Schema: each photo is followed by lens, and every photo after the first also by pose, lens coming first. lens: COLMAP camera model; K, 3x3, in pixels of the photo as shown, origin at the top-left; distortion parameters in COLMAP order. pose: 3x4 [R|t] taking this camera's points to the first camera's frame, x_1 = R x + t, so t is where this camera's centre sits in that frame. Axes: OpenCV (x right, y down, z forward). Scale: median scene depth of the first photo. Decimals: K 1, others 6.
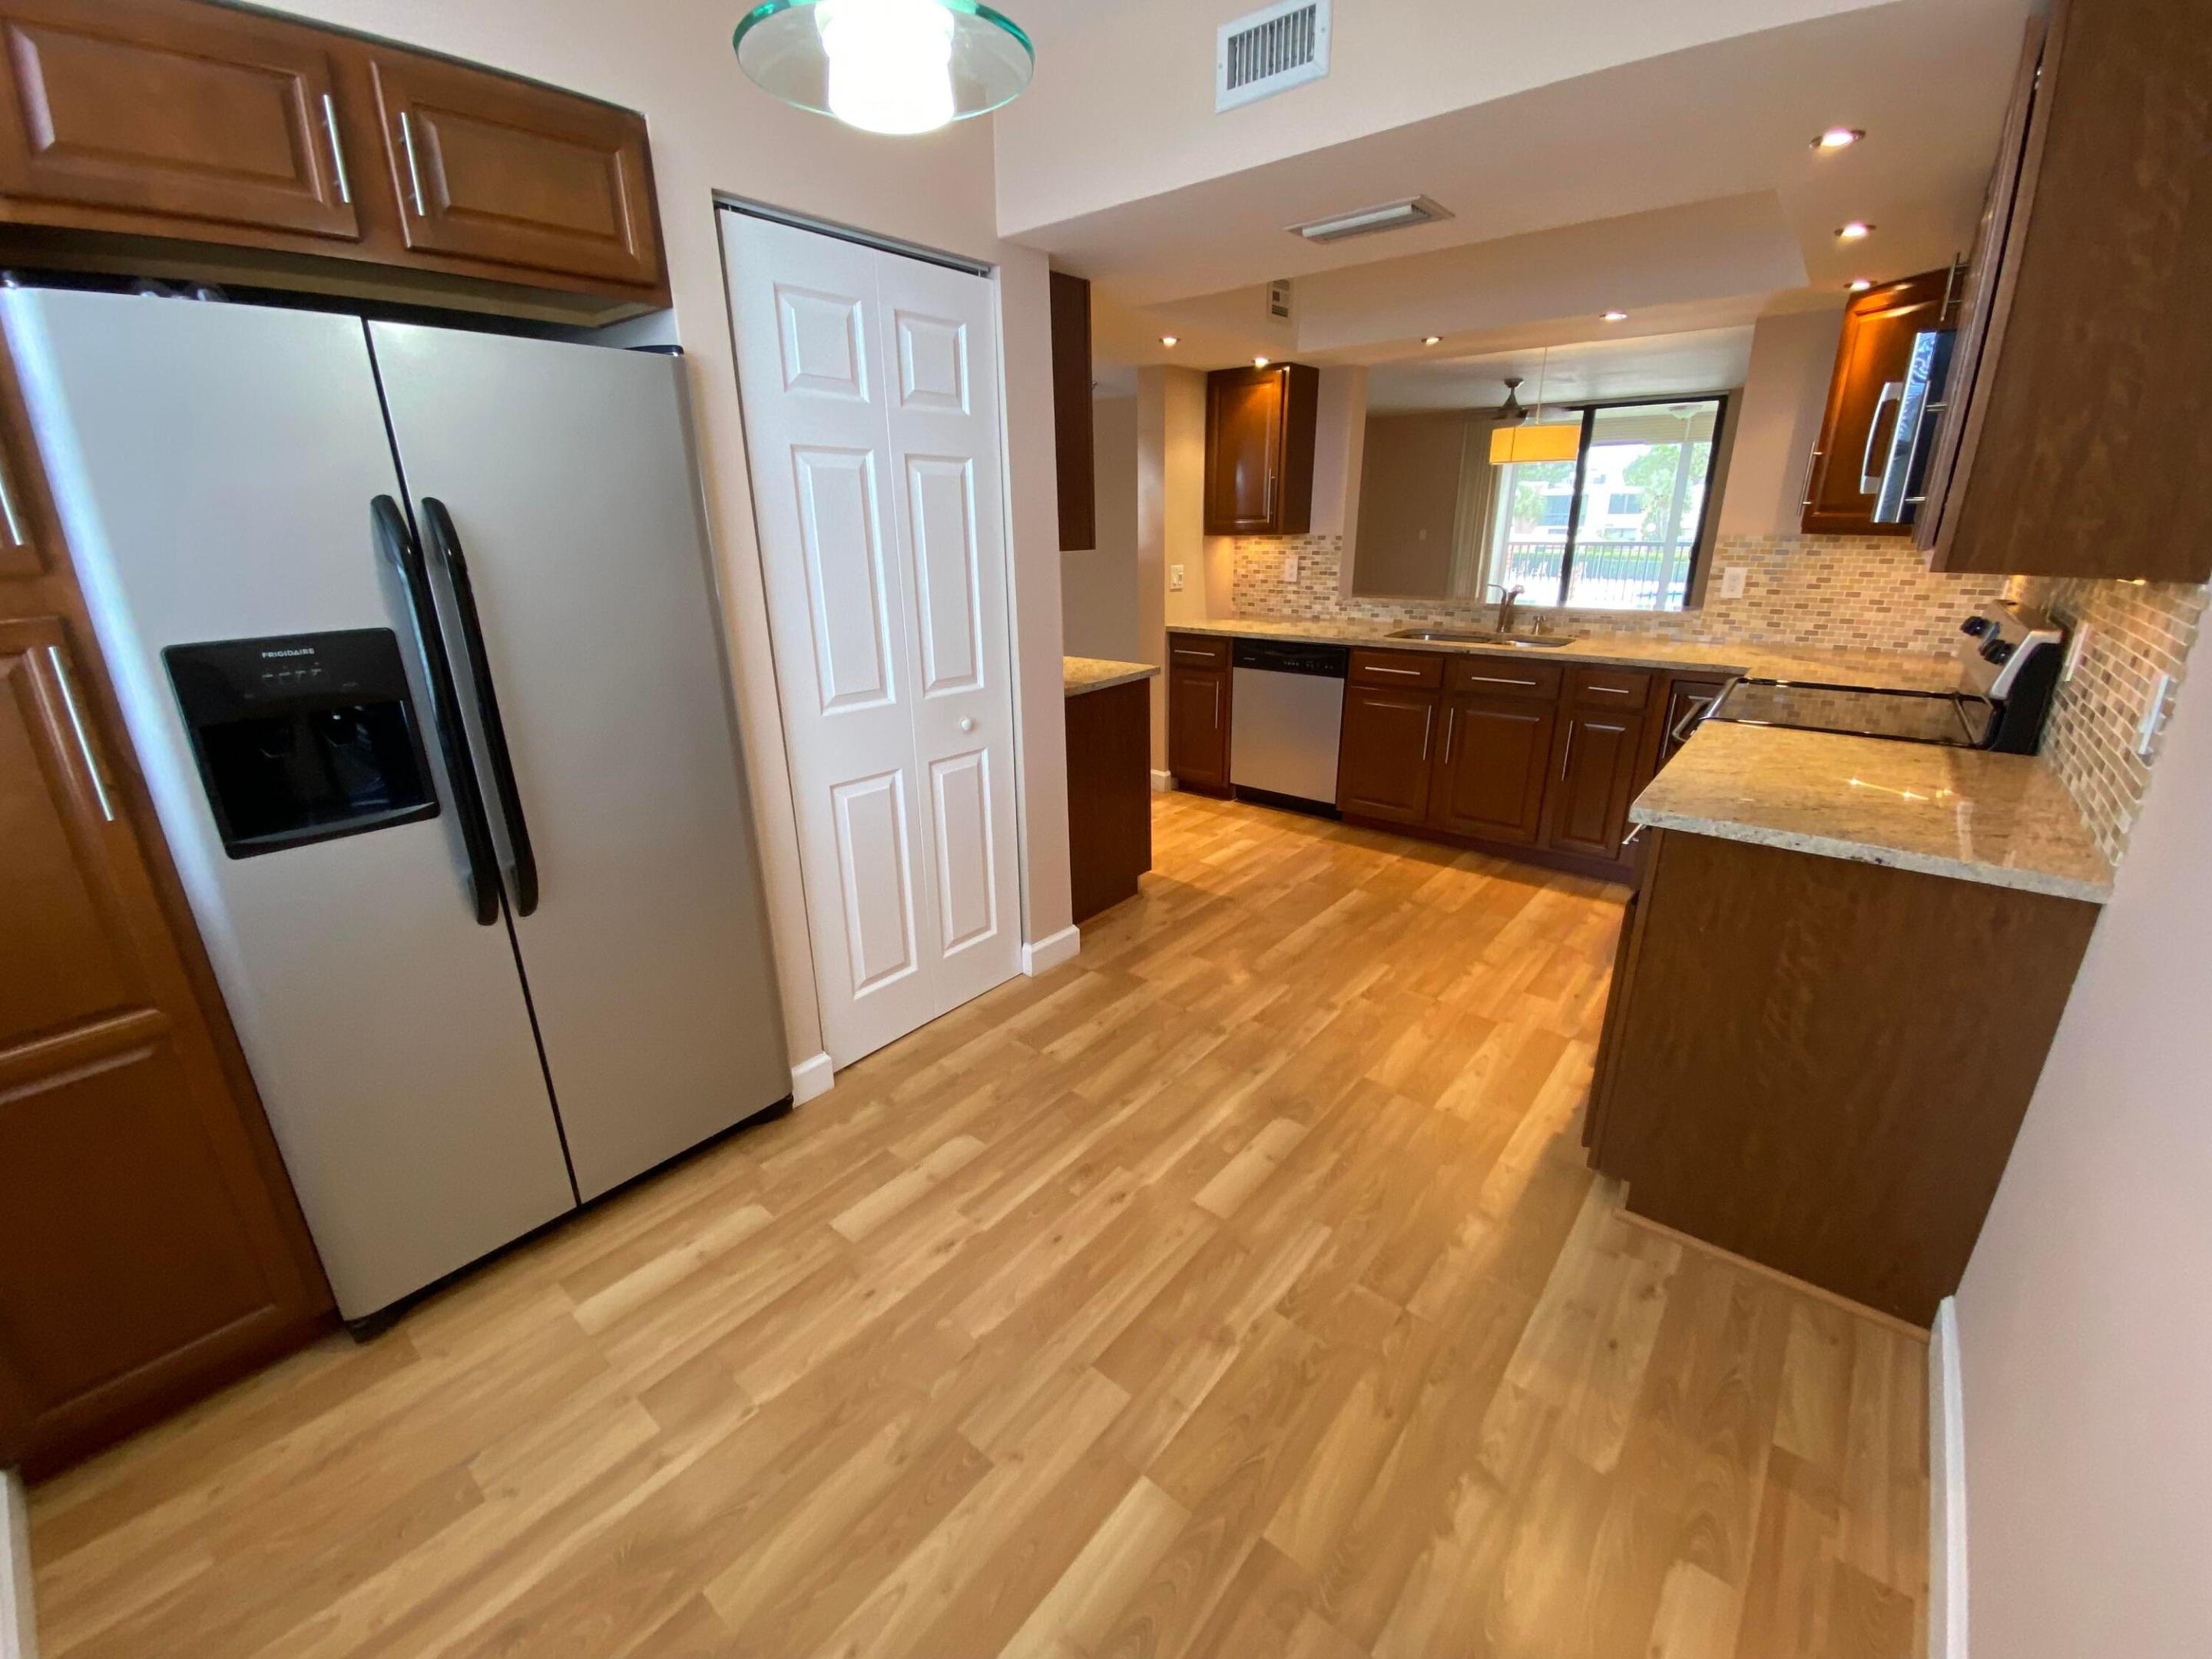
lens RADIAL K [[894.4, 0, 1110.3], [0, 894.4, 829.3], [0, 0, 1]] dist [0.033525, -0.025240]
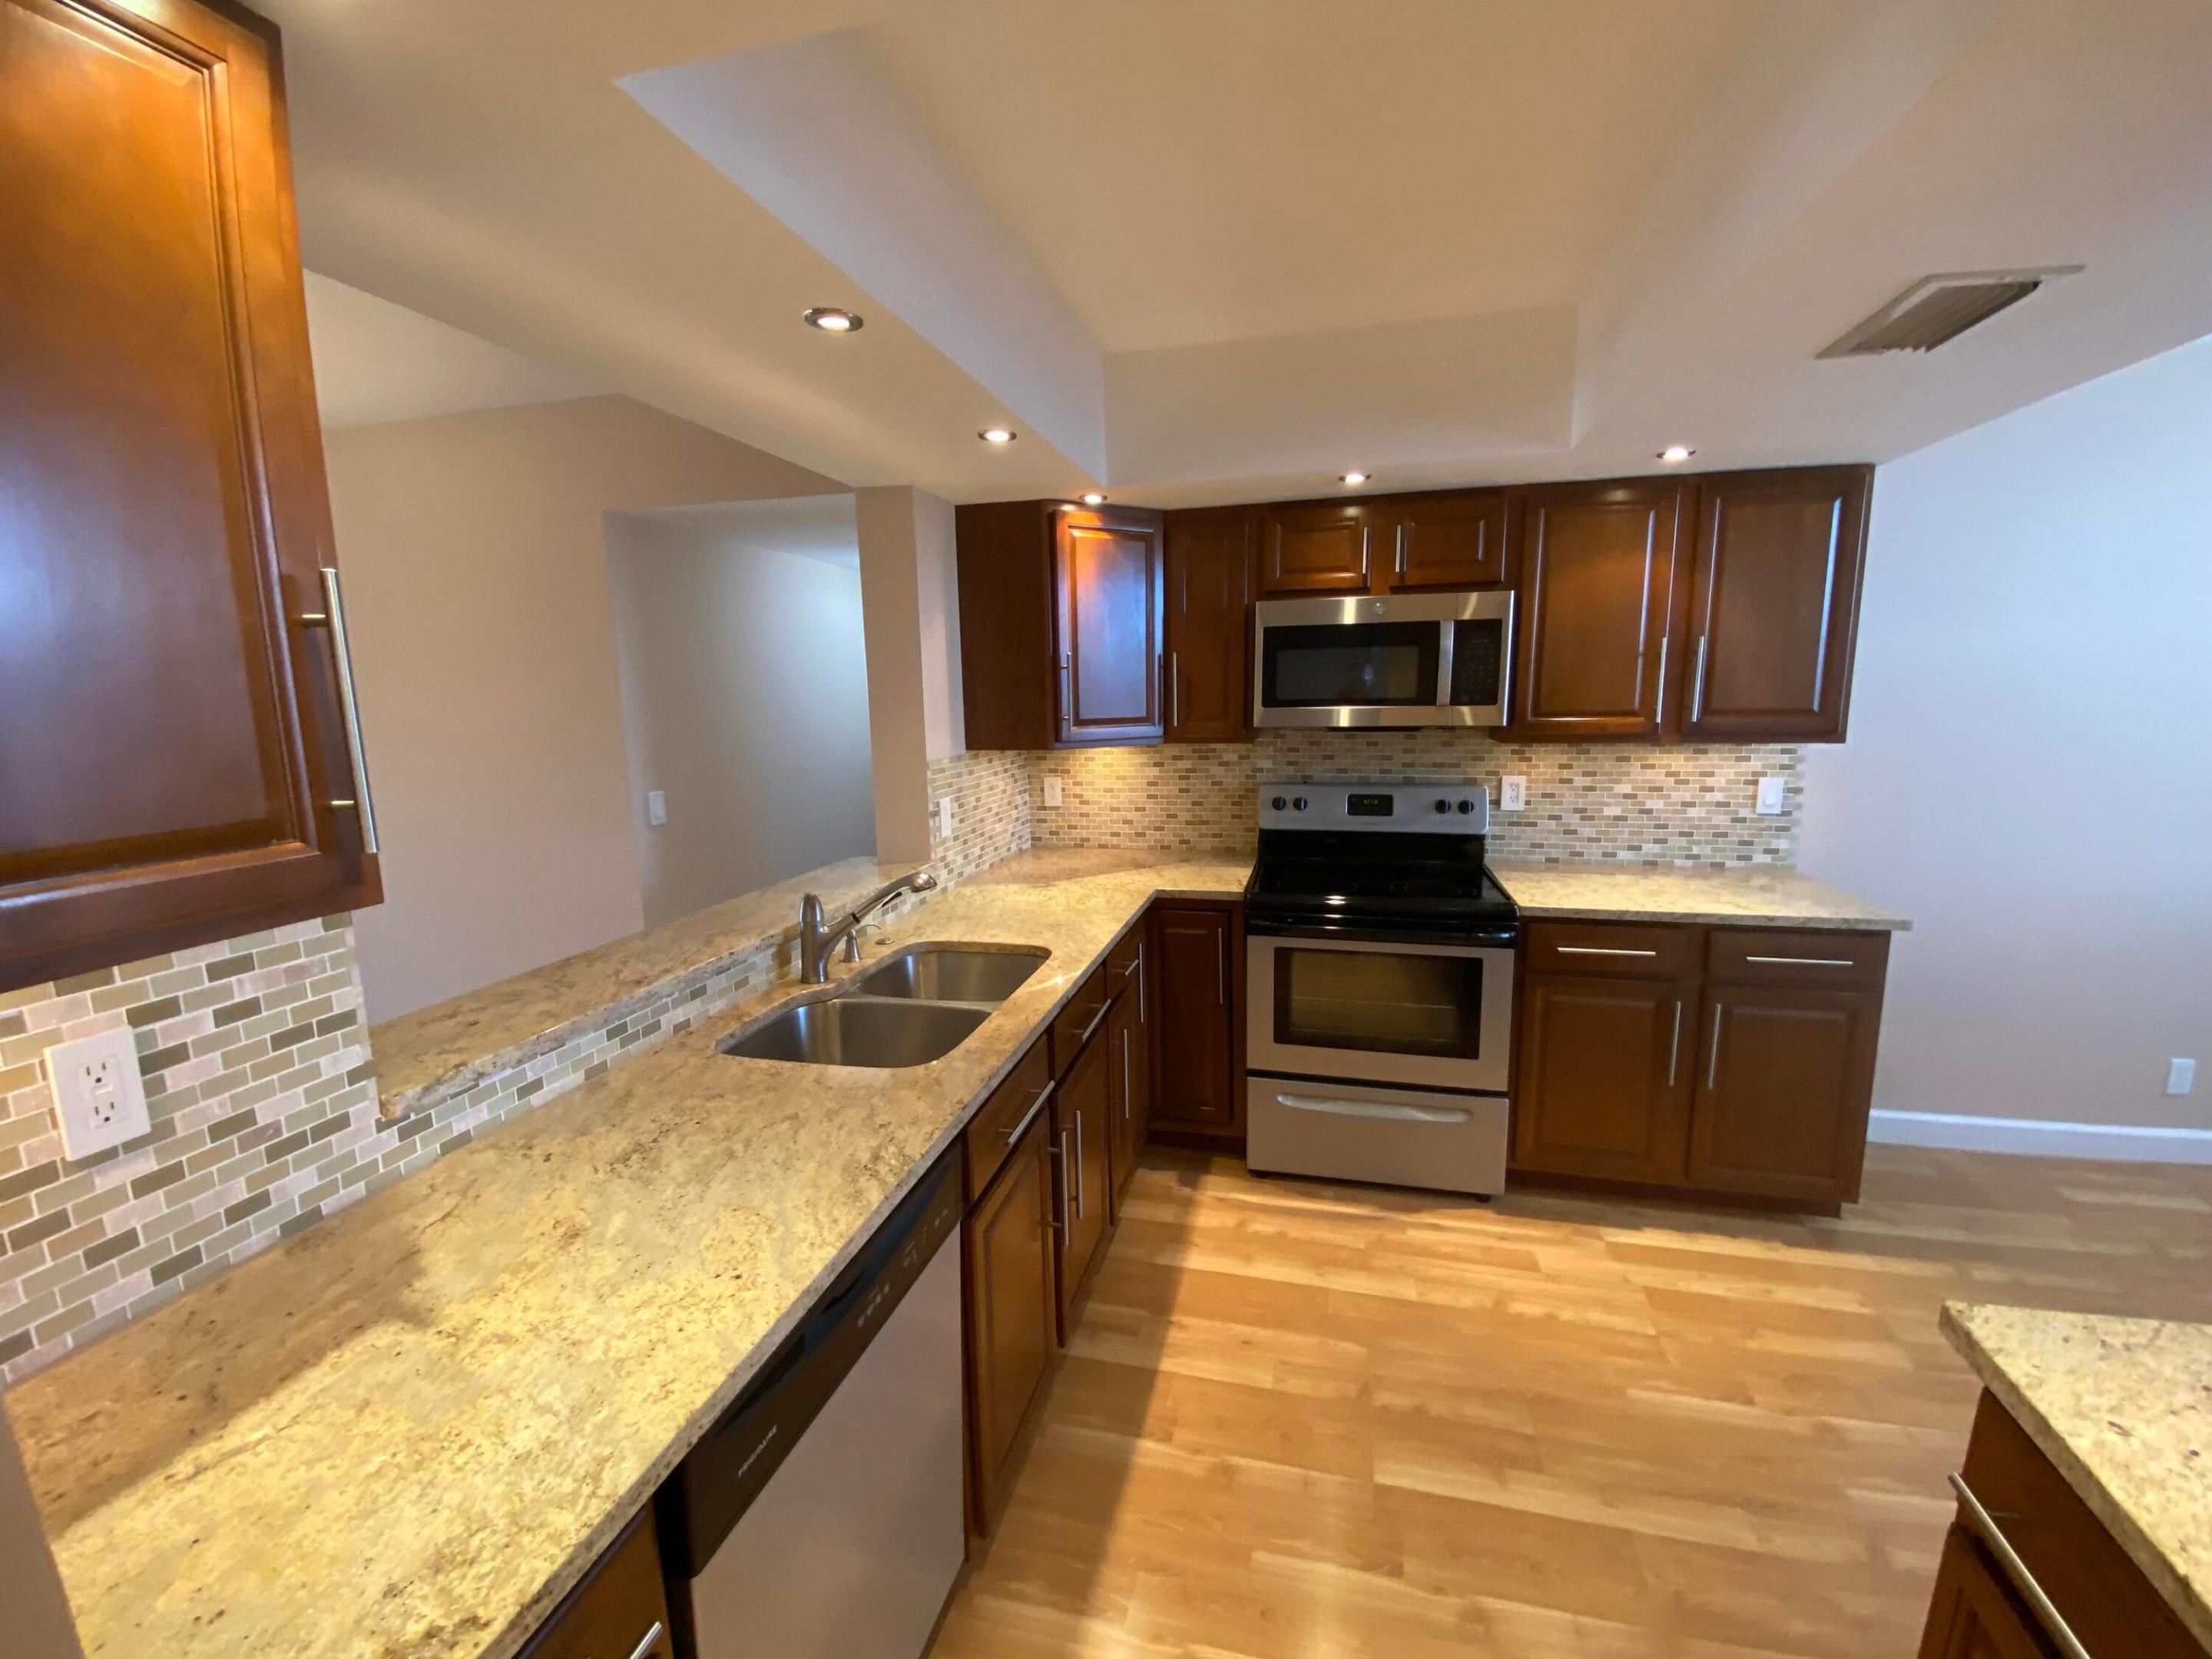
lens RADIAL K [[896.1, 0, 1106.0], [0, 896.1, 829.5], [0, 0, 1]] dist [0.027526, -0.036280]
pose [[-0.419743, -0.121653, 0.899453, -0.076681], [0.319622, 0.907689, 0.271923, -0.601007], [-0.849504, 0.401623, -0.342113, 1.619336]]
